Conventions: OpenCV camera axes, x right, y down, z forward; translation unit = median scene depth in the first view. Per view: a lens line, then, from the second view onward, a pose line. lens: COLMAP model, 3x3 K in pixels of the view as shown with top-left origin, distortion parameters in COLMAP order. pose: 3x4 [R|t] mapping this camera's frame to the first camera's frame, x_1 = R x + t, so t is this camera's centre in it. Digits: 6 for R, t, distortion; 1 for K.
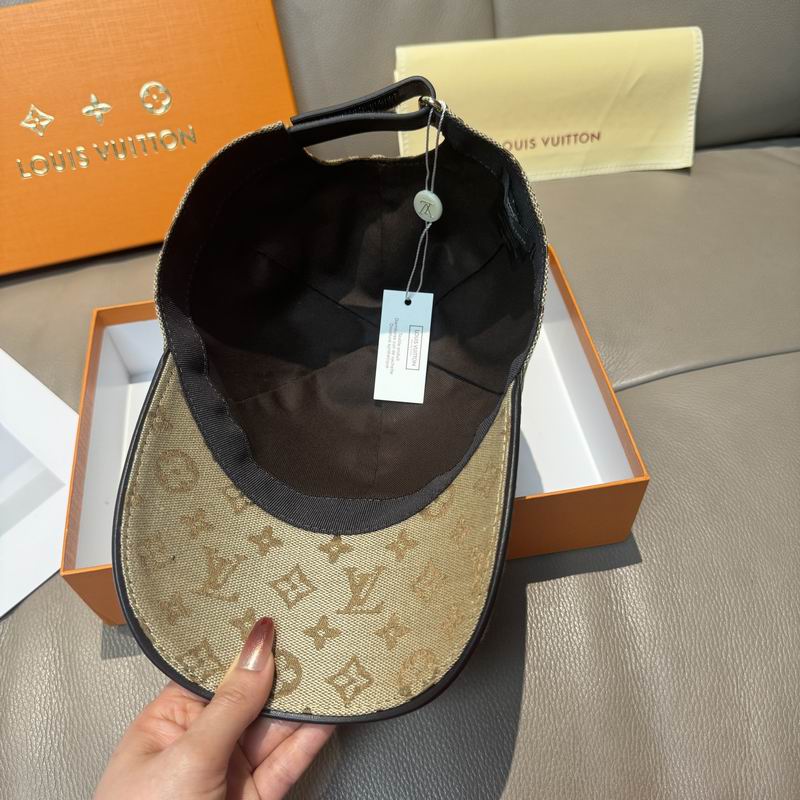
lens RADIAL K [[775.6, 0, 399.4], [0, 775.6, 387.8], [0, 0, 1]] dist [-0.026444, 0.000000]
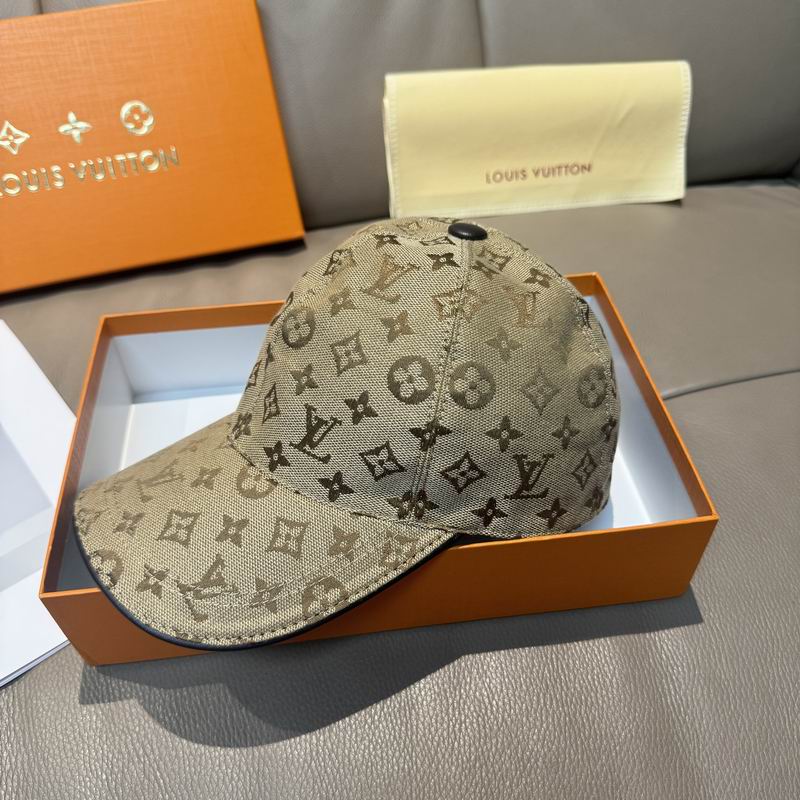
lens RADIAL K [[775.6, 0, 396.4], [0, 775.6, 392.5], [0, 0, 1]] dist [-0.026444, 0.000000]
pose [[0.999068, -0.002090, 0.043119, -0.036107], [0.006528, 0.994655, -0.103051, 0.067803], [-0.042673, 0.103236, 0.993741, 0.065300]]
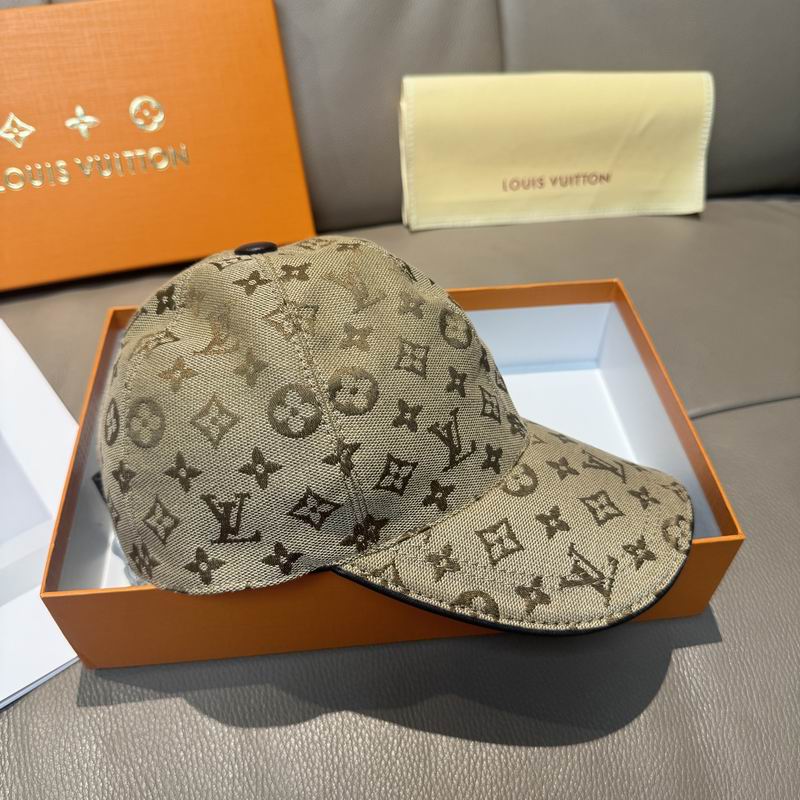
lens RADIAL K [[775.6, 0, 396.3], [0, 775.6, 387.9], [0, 0, 1]] dist [-0.026444, 0.000000]
pose [[0.998155, 0.022445, 0.056419, -0.062219], [-0.016126, 0.993793, -0.110069, 0.052134], [-0.058539, 0.108956, 0.992321, 0.094254]]
